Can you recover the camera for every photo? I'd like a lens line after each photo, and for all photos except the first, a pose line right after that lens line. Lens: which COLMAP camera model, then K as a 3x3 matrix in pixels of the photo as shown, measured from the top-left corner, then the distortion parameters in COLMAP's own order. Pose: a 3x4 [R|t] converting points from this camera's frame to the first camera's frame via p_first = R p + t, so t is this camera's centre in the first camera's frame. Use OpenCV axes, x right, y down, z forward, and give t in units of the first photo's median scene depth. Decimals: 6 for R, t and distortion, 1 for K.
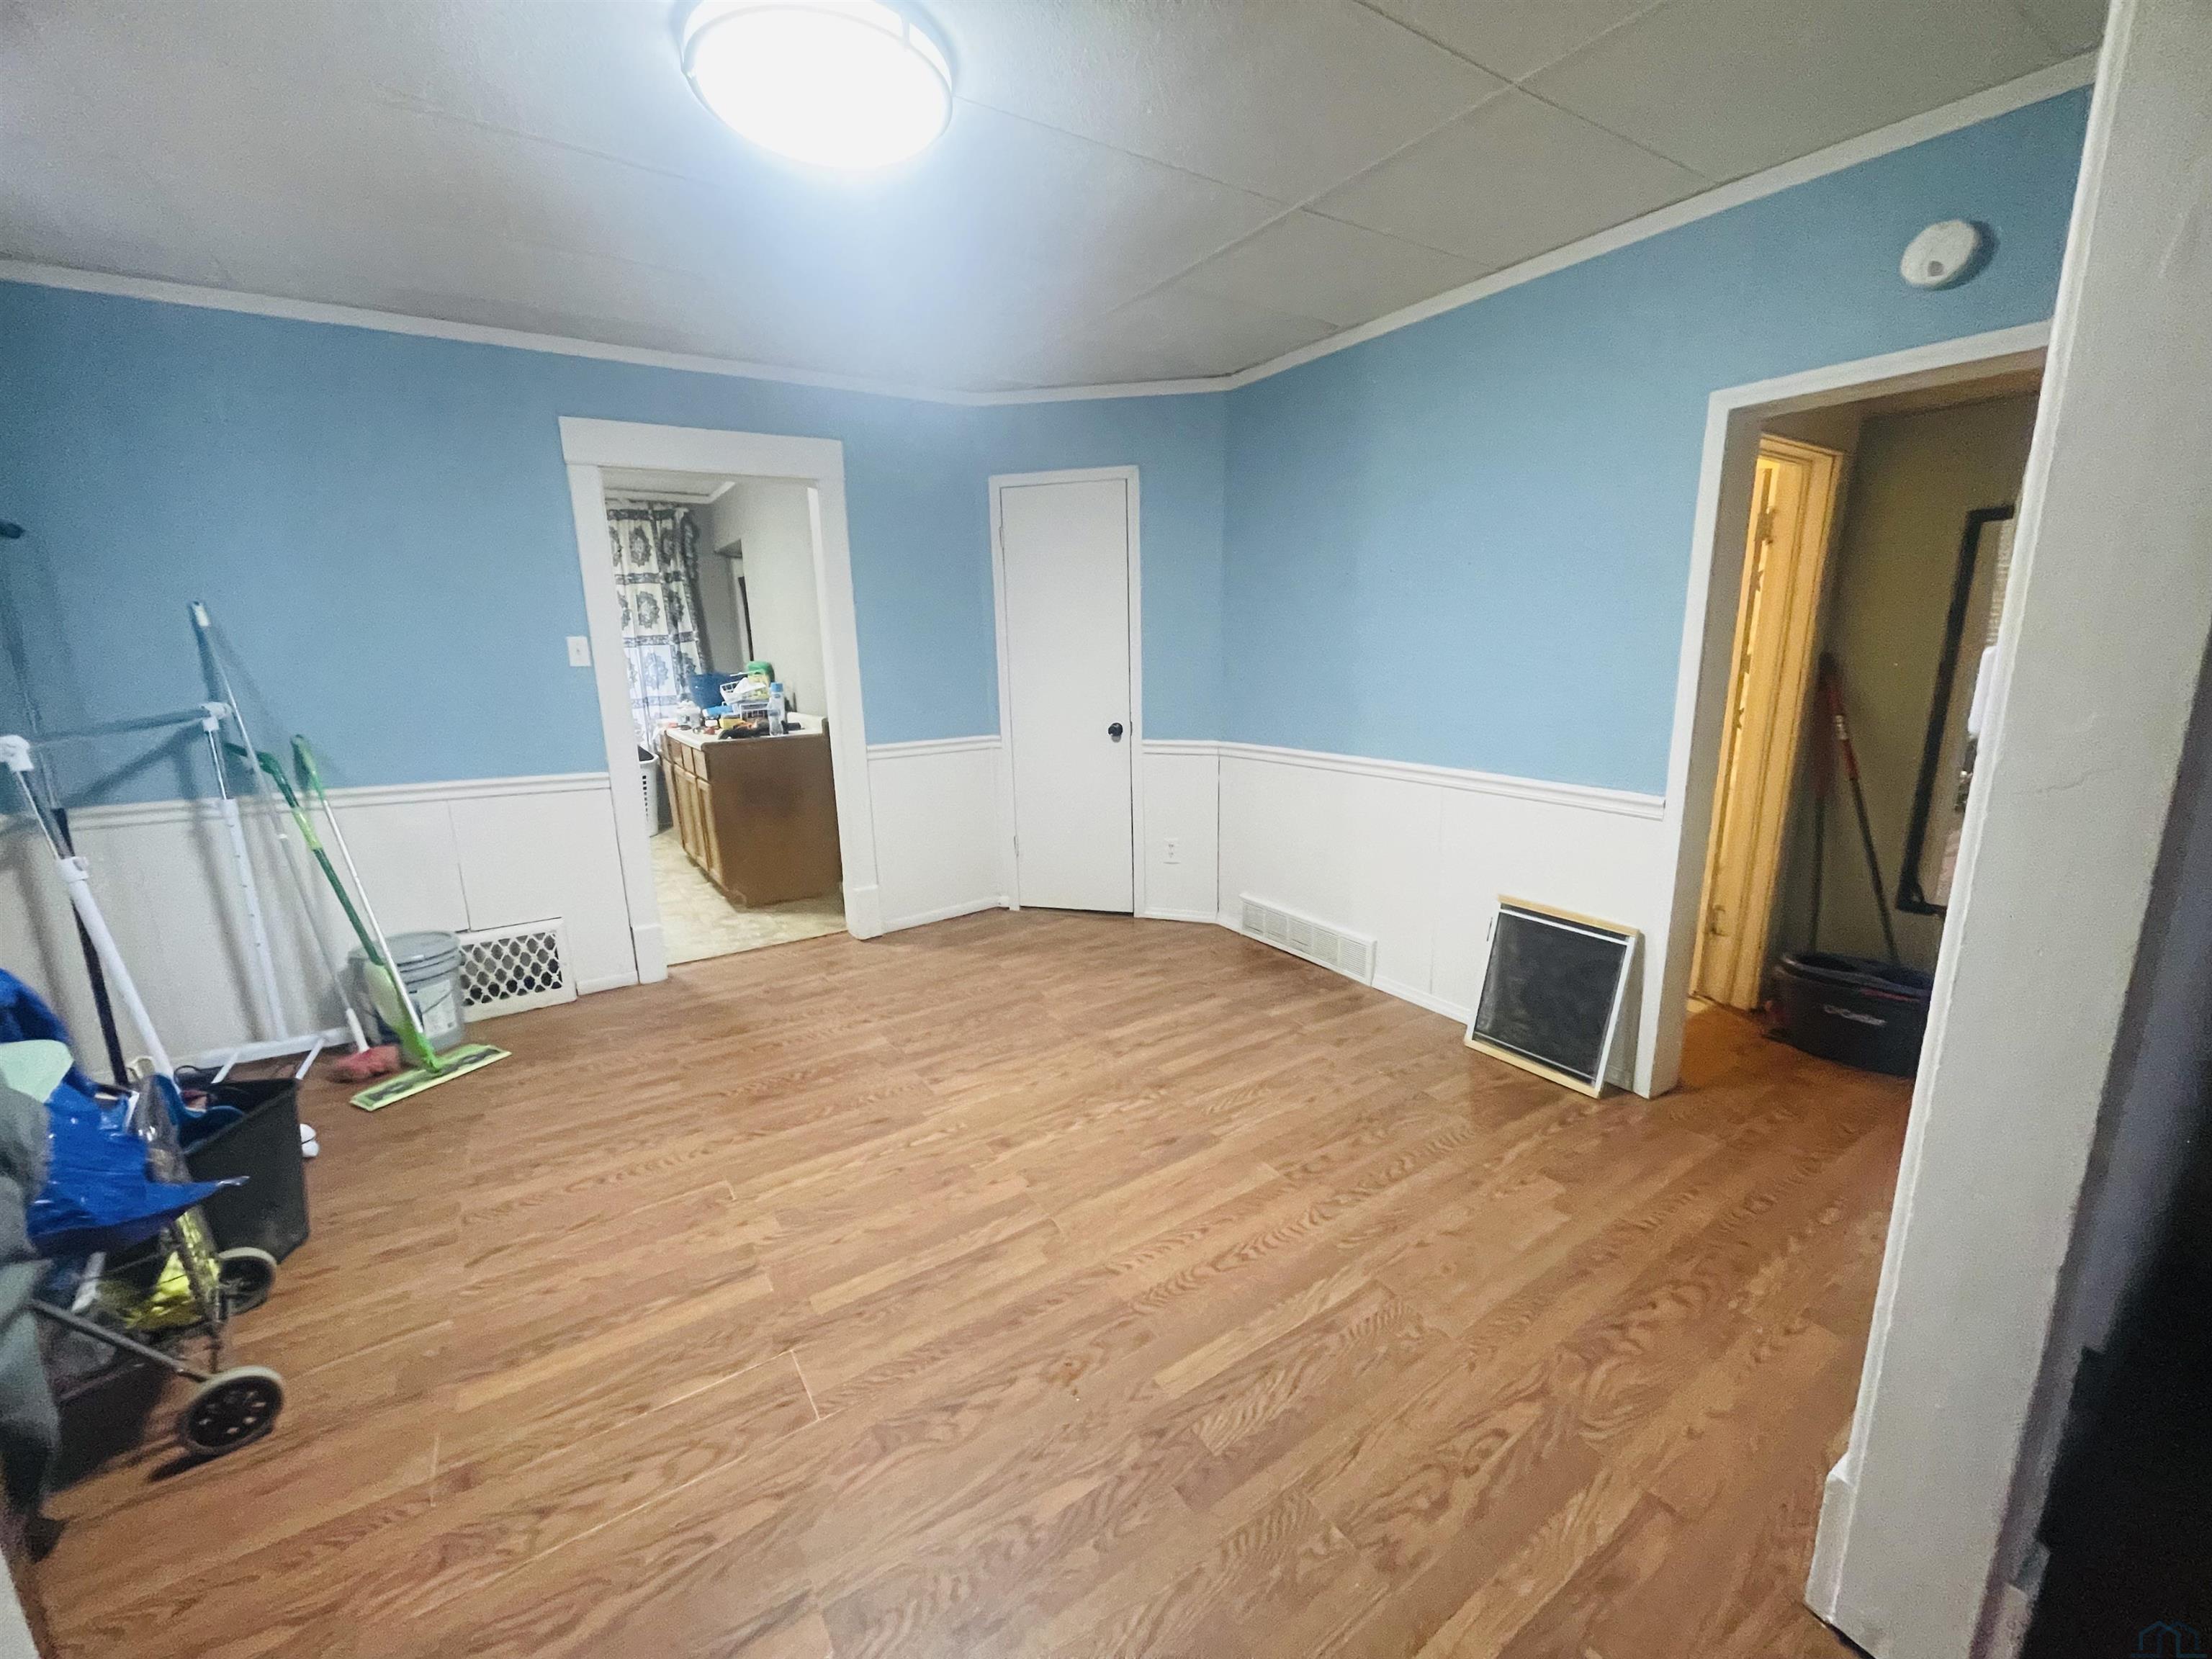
lens RADIAL K [[885.0, 0, 1093.9], [0, 885.0, 811.3], [0, 0, 1]] dist [-0.000912, -0.001004]
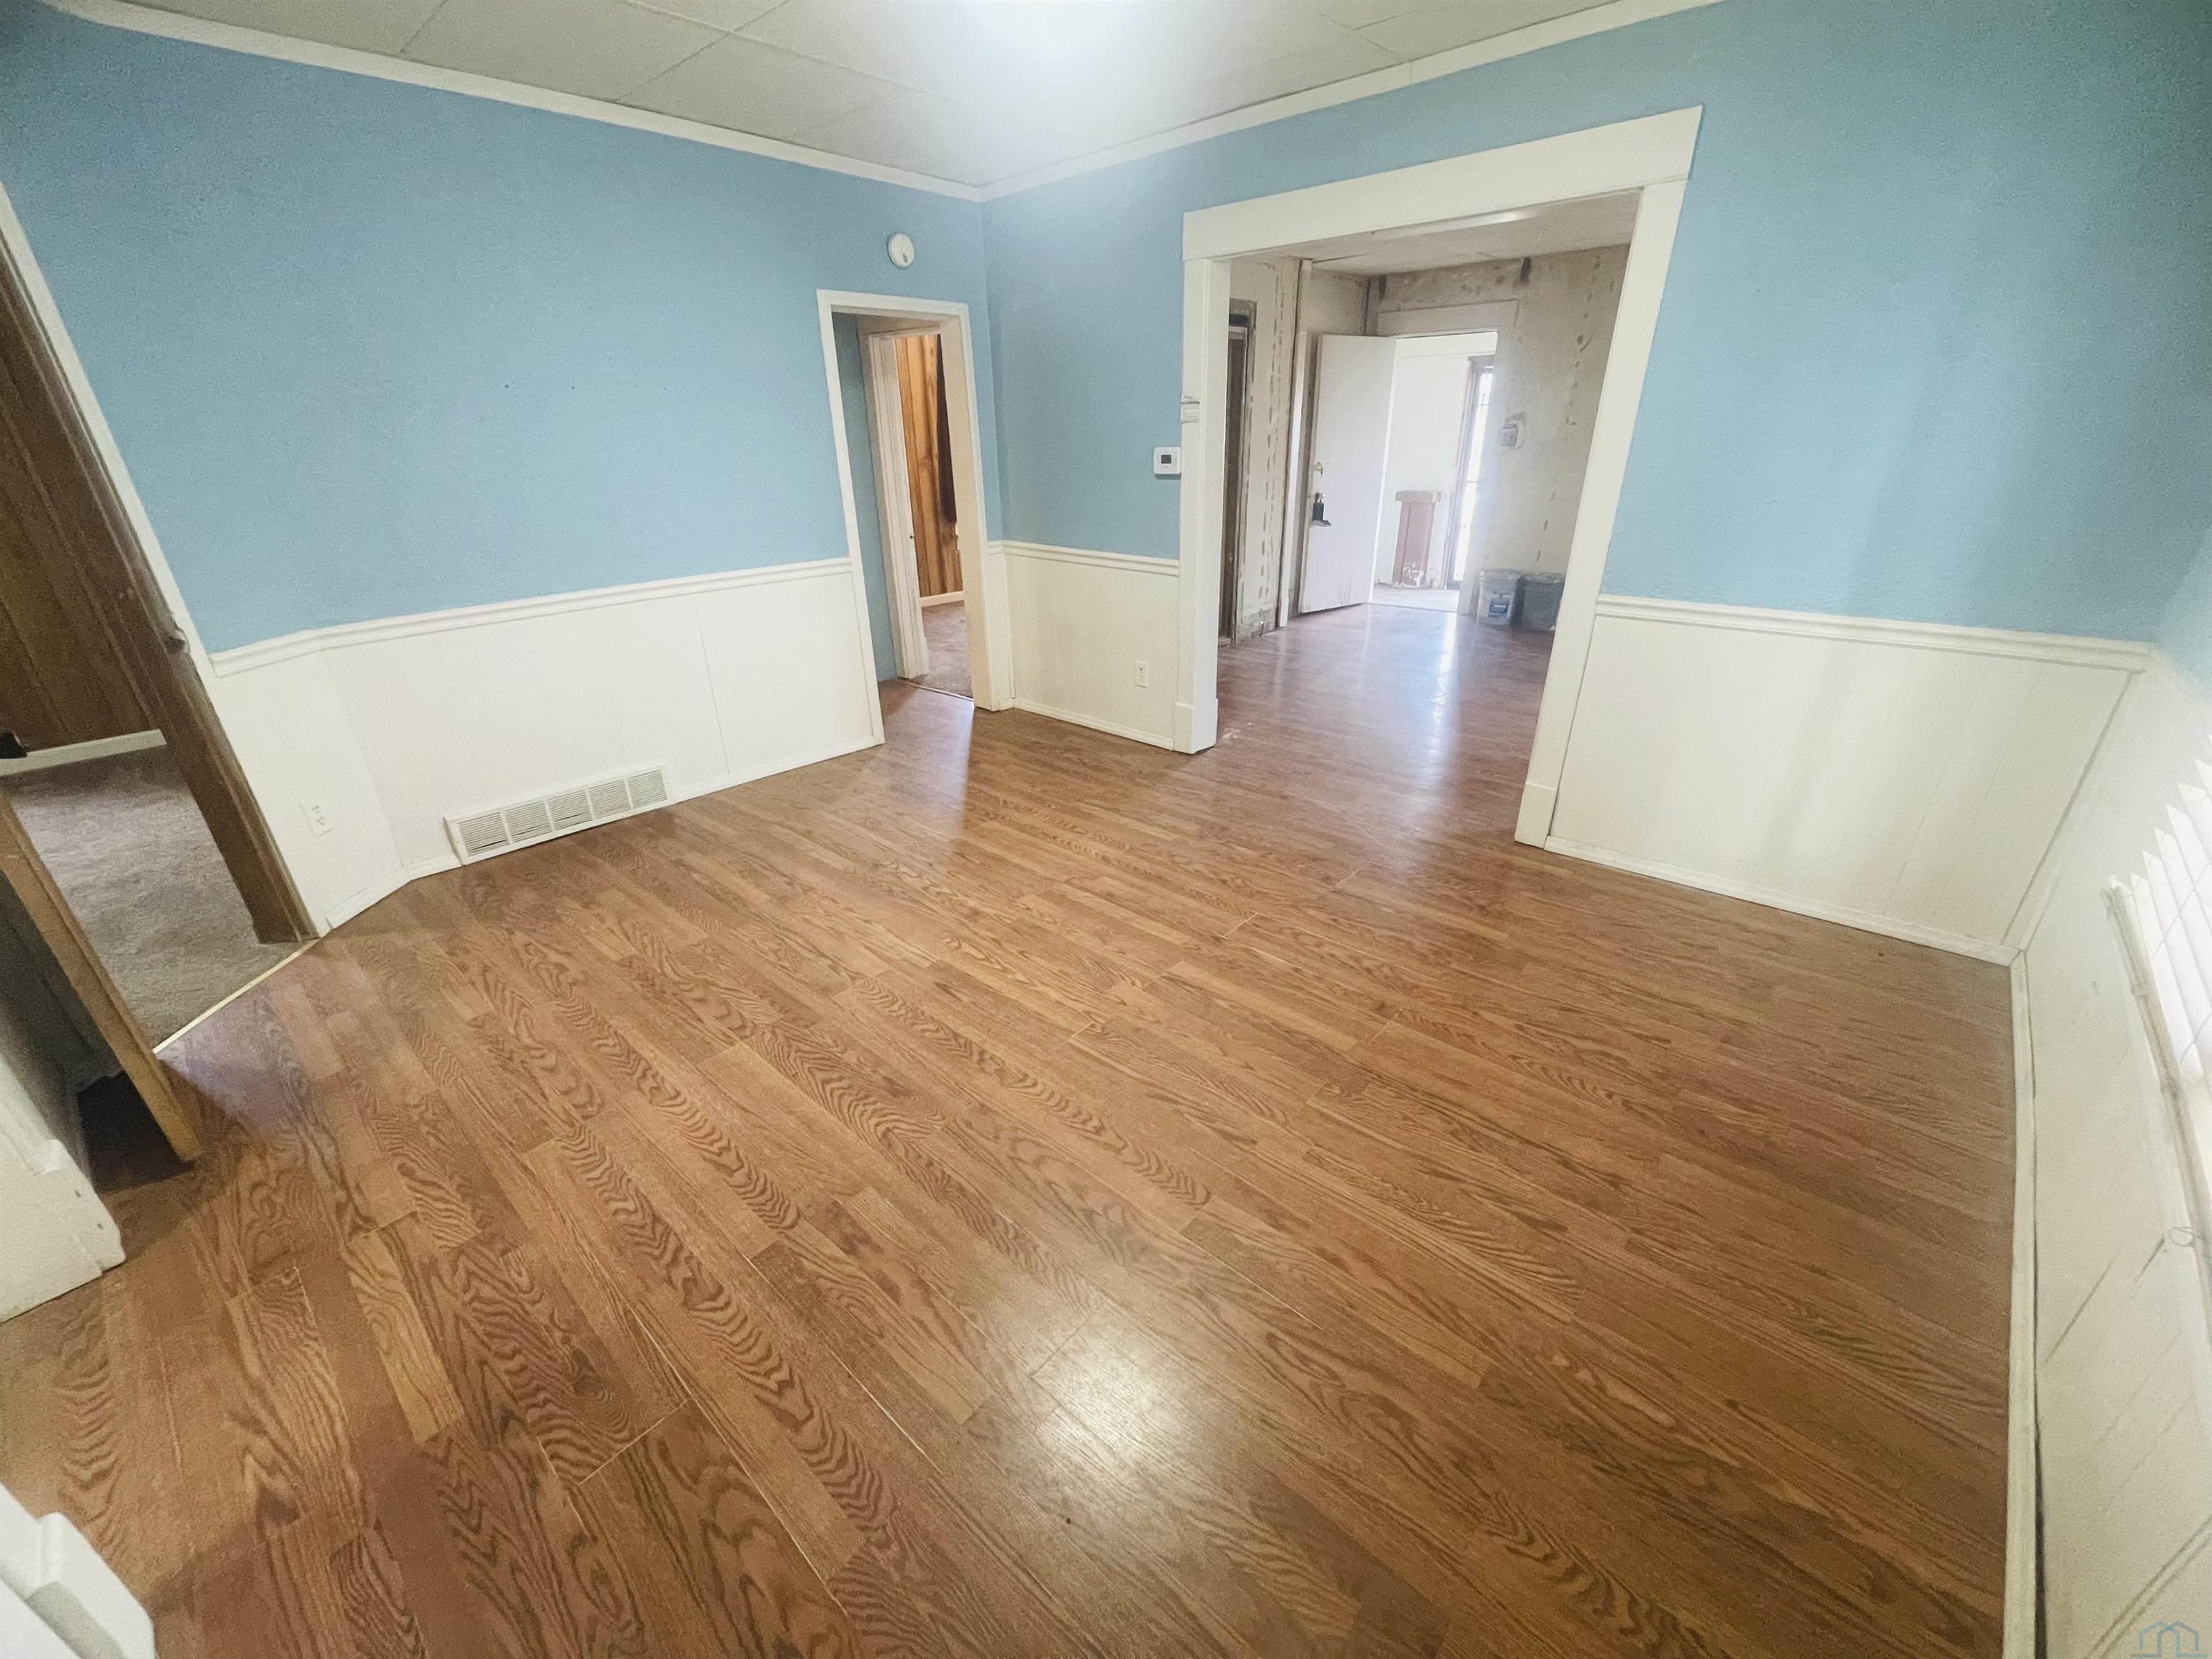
lens RADIAL K [[885.0, 0, 1104.0], [0, 885.0, 833.9], [0, 0, 1]] dist [-0.000912, -0.001004]
pose [[-0.255734, -0.382766, 0.887745, -1.301778], [0.205878, 0.875653, 0.436860, -0.218719], [-0.944571, 0.294488, -0.145131, 1.117076]]
